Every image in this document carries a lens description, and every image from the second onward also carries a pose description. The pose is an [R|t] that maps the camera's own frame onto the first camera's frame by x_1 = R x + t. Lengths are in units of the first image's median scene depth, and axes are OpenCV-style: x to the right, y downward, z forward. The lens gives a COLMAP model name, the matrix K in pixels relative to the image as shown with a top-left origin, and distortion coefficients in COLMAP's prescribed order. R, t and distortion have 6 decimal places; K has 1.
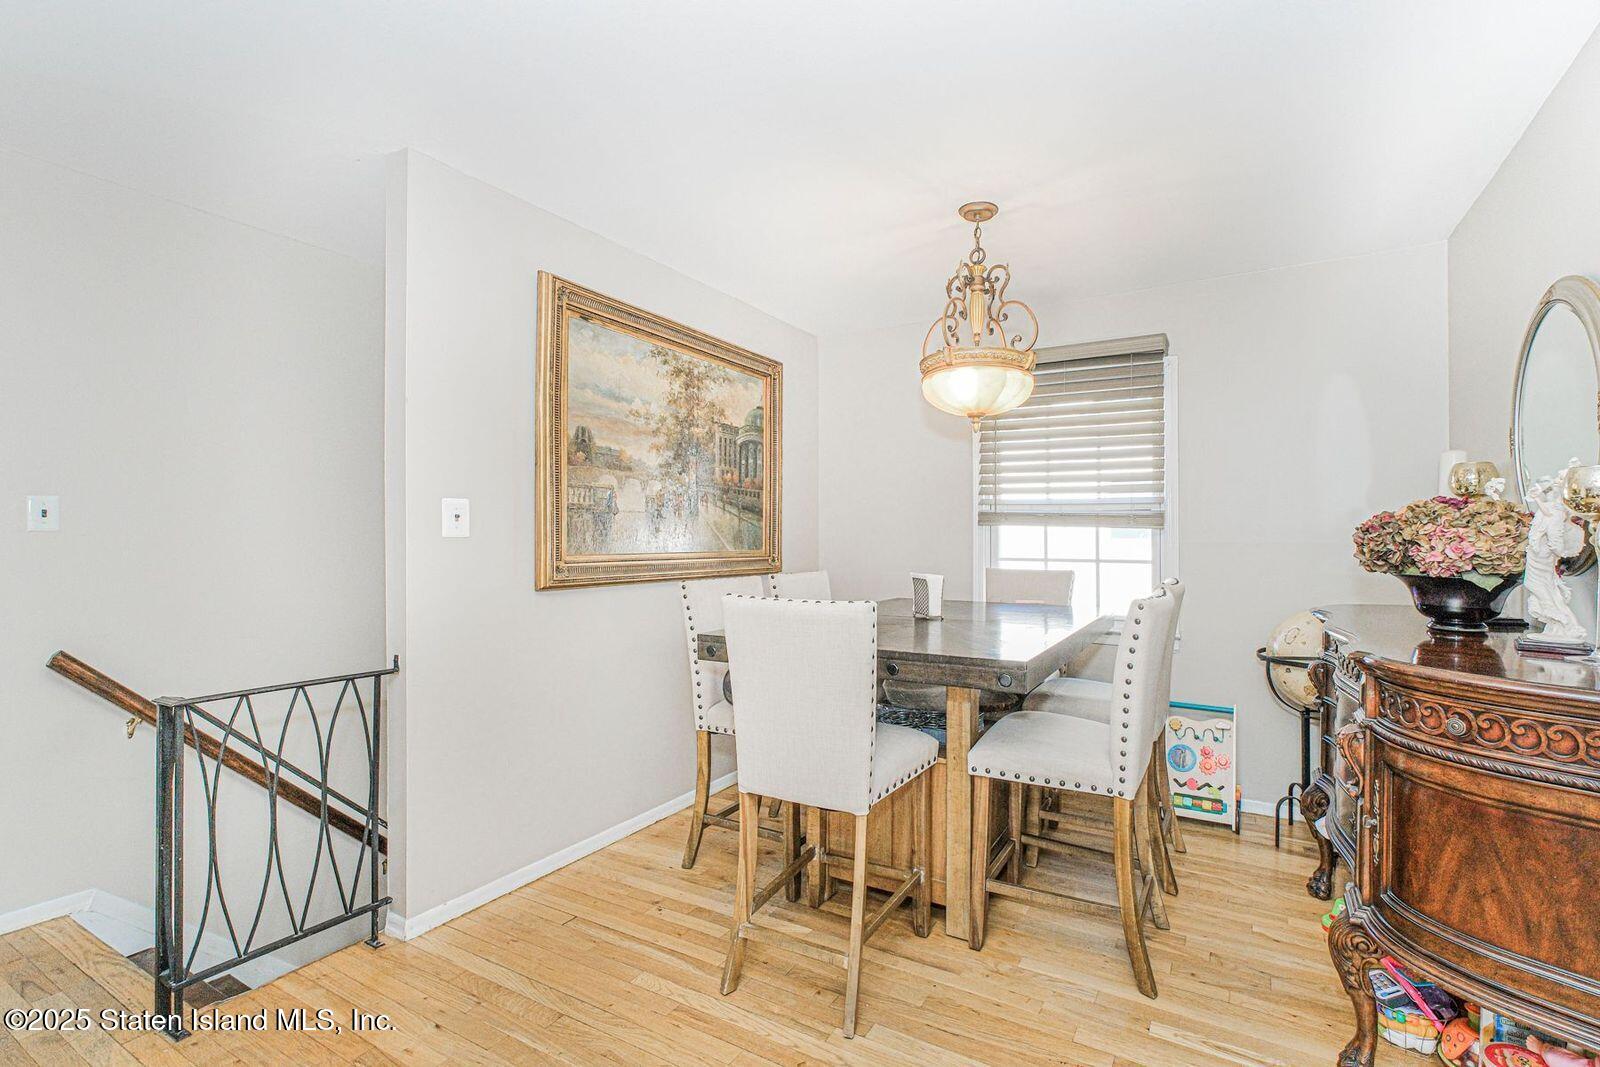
lens RADIAL K [[688.4, 0, 803.5], [0, 688.4, 527.4], [0, 0, 1]] dist [-0.000392, -0.000077]
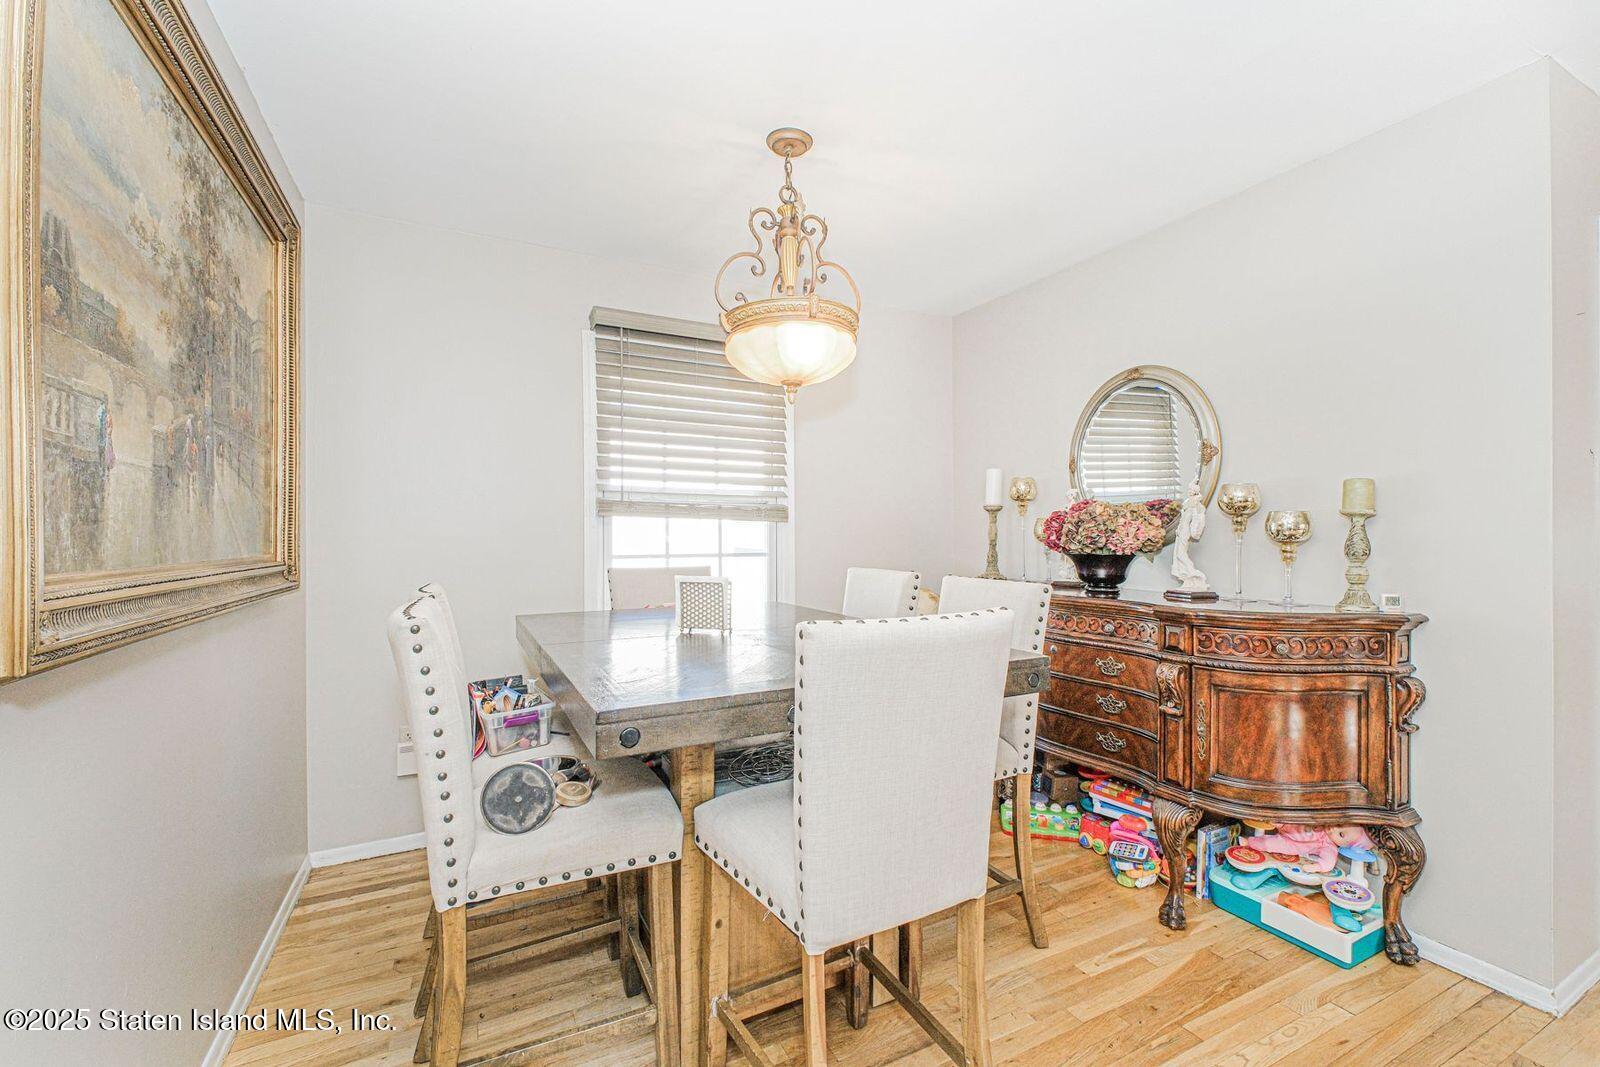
lens RADIAL K [[707.7, 0, 802.8], [0, 707.7, 523.4], [0, 0, 1]] dist [0.000567, 0.000087]
pose [[0.534045, 0.009324, 0.845405, -0.340811], [-0.007404, 0.999952, -0.006351, 0.010407], [-0.845424, -0.002868, 0.534089, 0.378389]]
